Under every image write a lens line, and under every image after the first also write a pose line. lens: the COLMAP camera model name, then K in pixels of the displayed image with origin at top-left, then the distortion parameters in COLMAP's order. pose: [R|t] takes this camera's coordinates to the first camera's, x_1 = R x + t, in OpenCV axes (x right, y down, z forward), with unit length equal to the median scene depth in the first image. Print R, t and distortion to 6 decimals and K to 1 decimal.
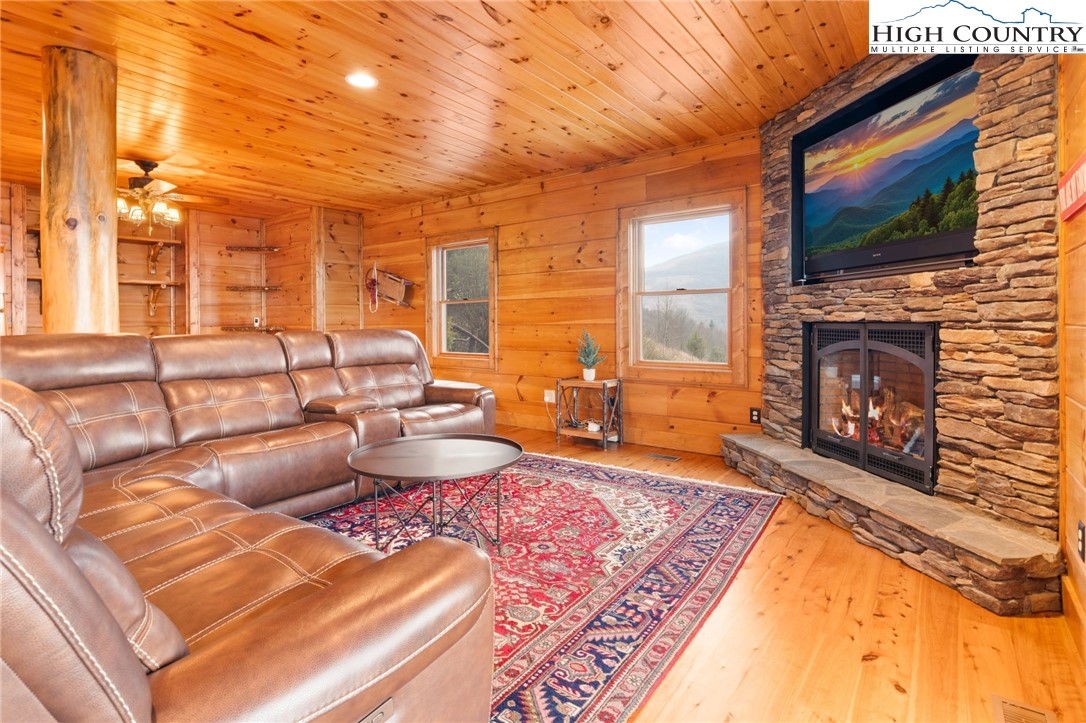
lens RADIAL K [[522.9, 0, 543.8], [0, 522.9, 336.7], [0, 0, 1]] dist [-0.001186, -0.000350]
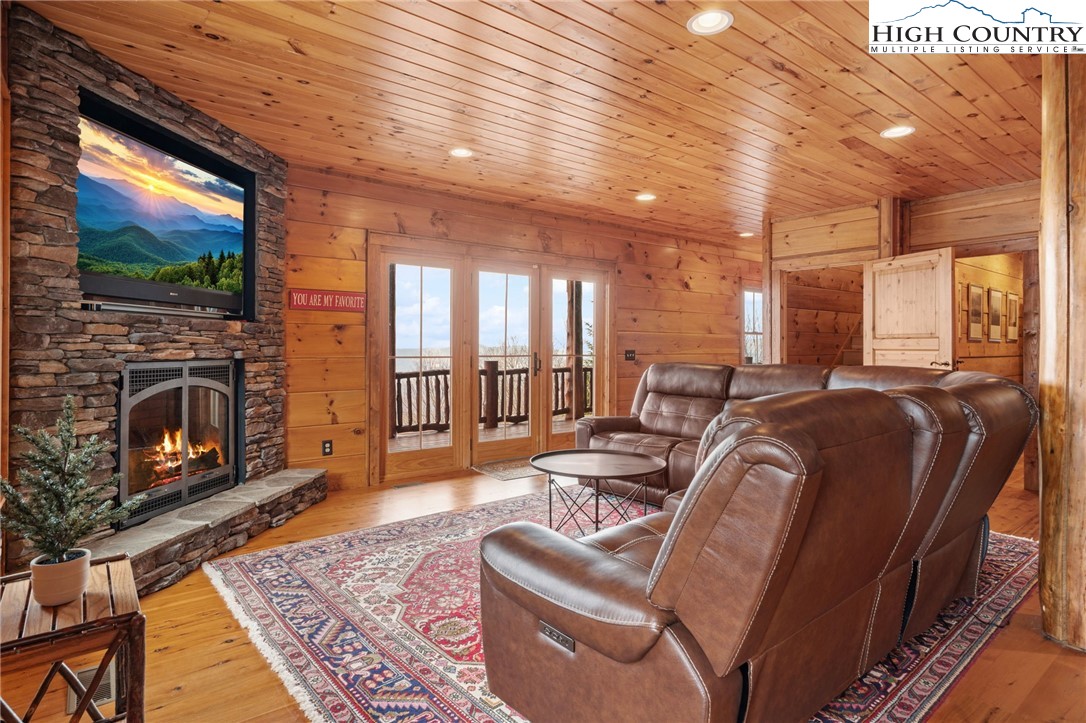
lens RADIAL K [[567.3, 0, 542.4], [0, 567.3, 344.6], [0, 0, 1]] dist [0.001336, 0.000413]
pose [[-0.966868, 0.000115, 0.255277, -0.346355], [0.005838, 0.999748, 0.021658, -0.077328], [-0.255210, 0.022431, -0.966625, 1.916540]]
